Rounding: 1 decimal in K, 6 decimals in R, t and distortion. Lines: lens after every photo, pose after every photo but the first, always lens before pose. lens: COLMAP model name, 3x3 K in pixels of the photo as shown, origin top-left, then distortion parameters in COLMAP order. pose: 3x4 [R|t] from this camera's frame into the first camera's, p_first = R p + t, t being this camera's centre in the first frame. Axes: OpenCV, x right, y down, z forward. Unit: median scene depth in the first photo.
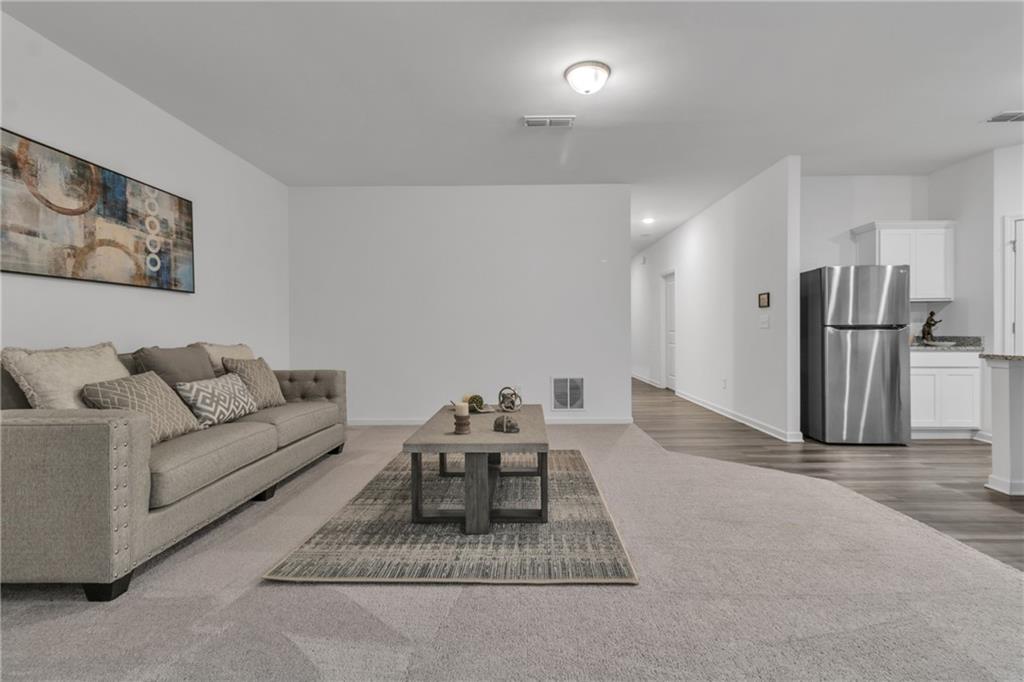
lens RADIAL K [[480.2, 0, 521.1], [0, 480.2, 335.6], [0, 0, 1]] dist [0.003718, -0.000528]
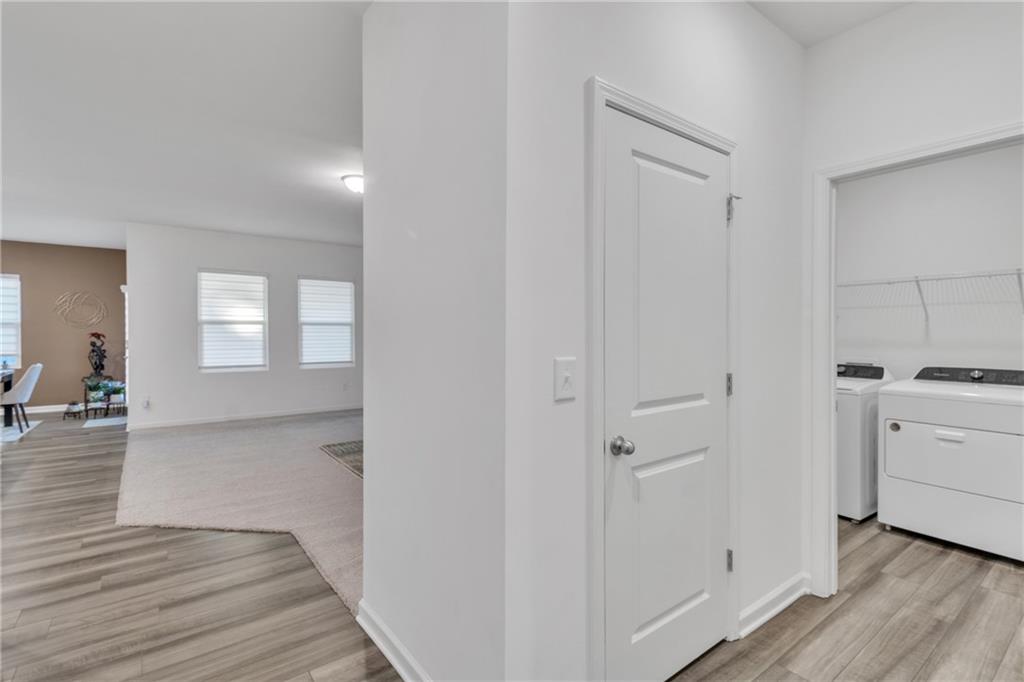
lens RADIAL K [[480.2, 0, 521.1], [0, 480.2, 335.6], [0, 0, 1]] dist [0.003718, -0.000528]
pose [[-0.784481, 0.009051, -0.620086, 0.442532], [-0.002471, 0.999840, 0.017720, -0.067654], [0.620148, 0.015433, -0.784333, 1.650560]]
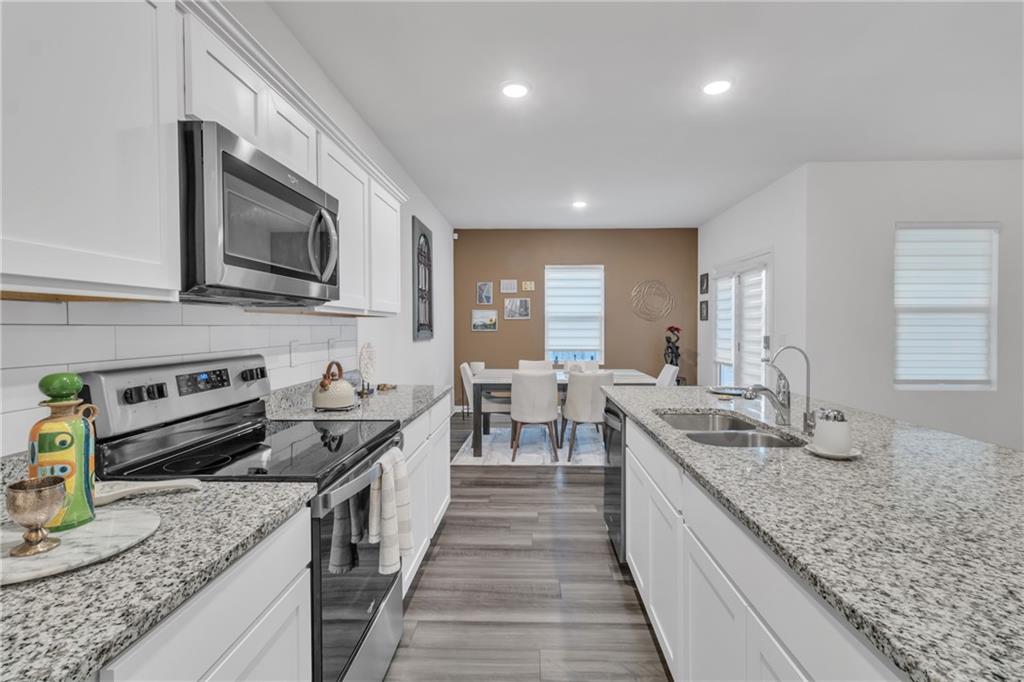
lens RADIAL K [[480.2, 0, 521.1], [0, 480.2, 335.6], [0, 0, 1]] dist [0.003718, -0.000528]
pose [[-0.999784, 0.008641, 0.018904, 1.008805], [0.009226, 0.999474, 0.031080, -0.065388], [-0.018625, 0.031248, -0.999338, 0.825268]]
